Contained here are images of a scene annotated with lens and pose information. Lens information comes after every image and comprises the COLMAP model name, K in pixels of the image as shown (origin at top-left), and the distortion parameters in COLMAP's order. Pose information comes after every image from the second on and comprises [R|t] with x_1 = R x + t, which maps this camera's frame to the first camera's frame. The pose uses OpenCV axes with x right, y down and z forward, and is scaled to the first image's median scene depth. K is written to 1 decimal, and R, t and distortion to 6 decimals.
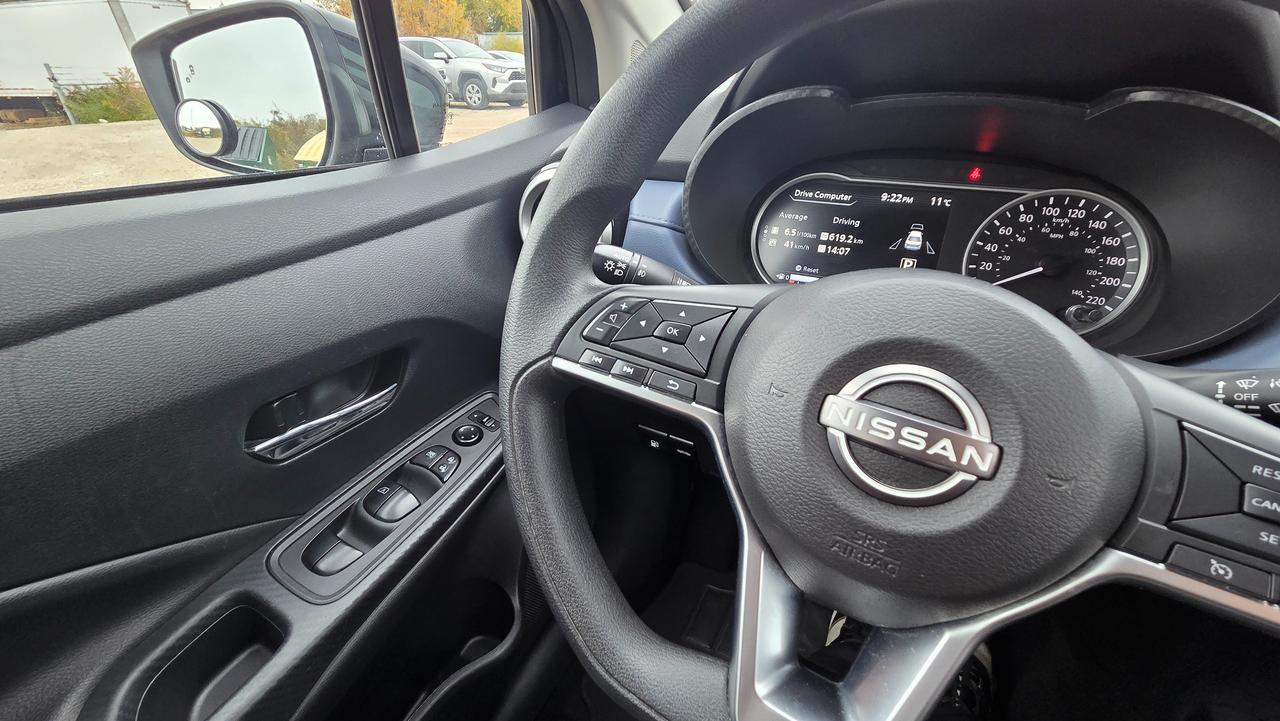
lens RADIAL K [[524.9, 0, 643.7], [0, 524.9, 355.9], [0, 0, 1]] dist [0.007126, 0.000033]
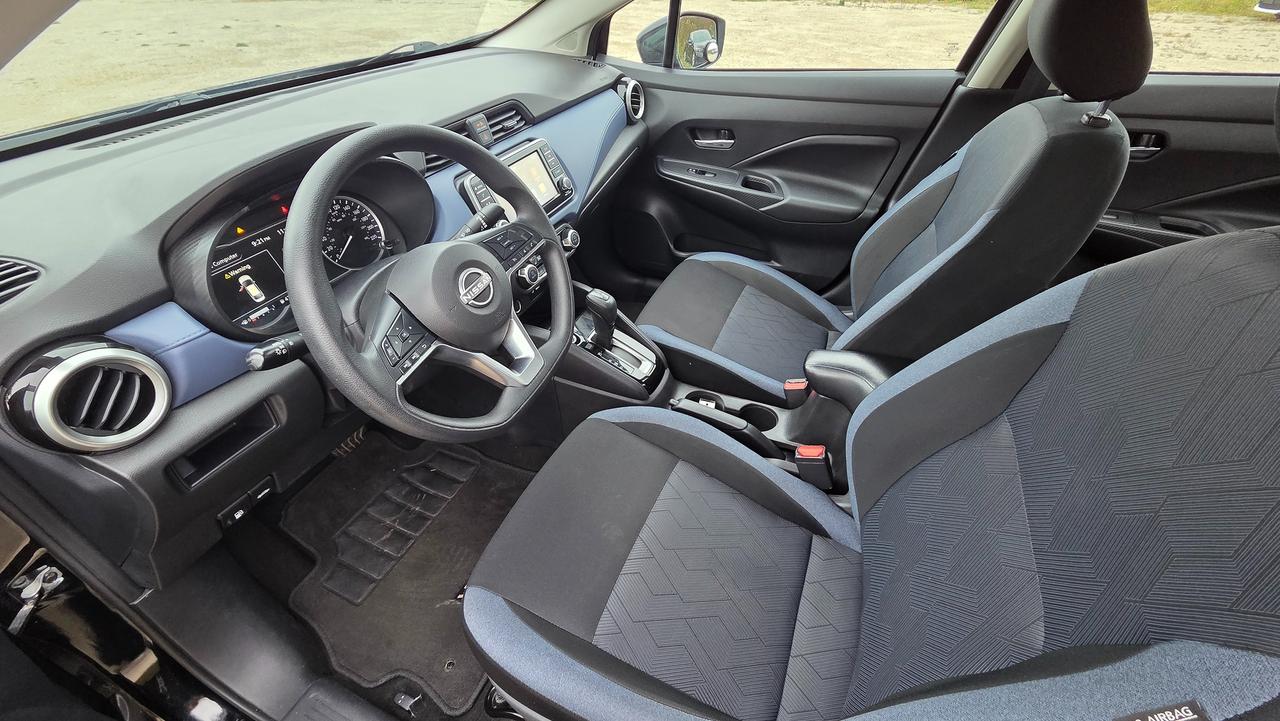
lens RADIAL K [[523.9, 0, 642.3], [0, 523.9, 359.8], [0, 0, 1]] dist [0.002202, -0.000485]
pose [[-0.067823, -0.616901, 0.784113, -1.178727], [0.490359, 0.663835, 0.564686, -0.433053], [-0.868877, 0.422796, 0.257480, -0.287611]]
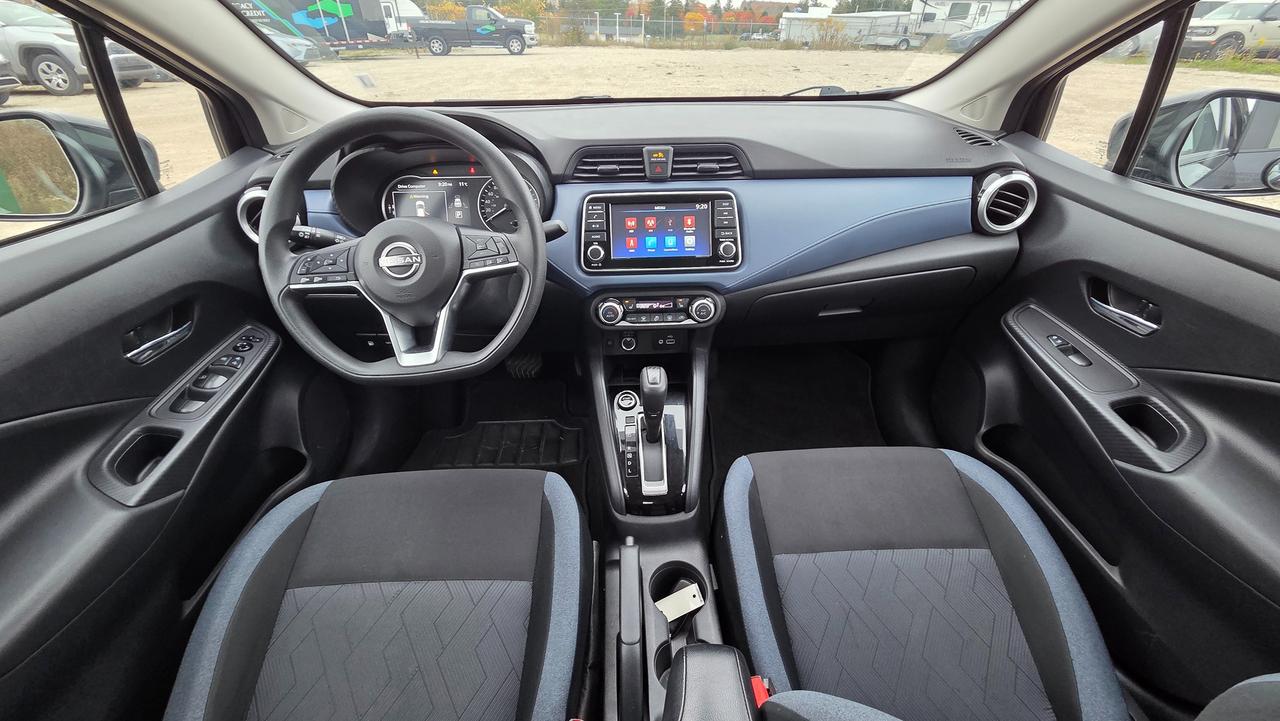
lens RADIAL K [[523.9, 0, 642.3], [0, 523.9, 359.8], [0, 0, 1]] dist [0.002202, -0.000485]
pose [[0.873500, -0.263392, 0.409418, 0.129825], [0.235045, 0.964657, 0.119124, 0.364926], [-0.426324, -0.007824, 0.904537, -1.439450]]
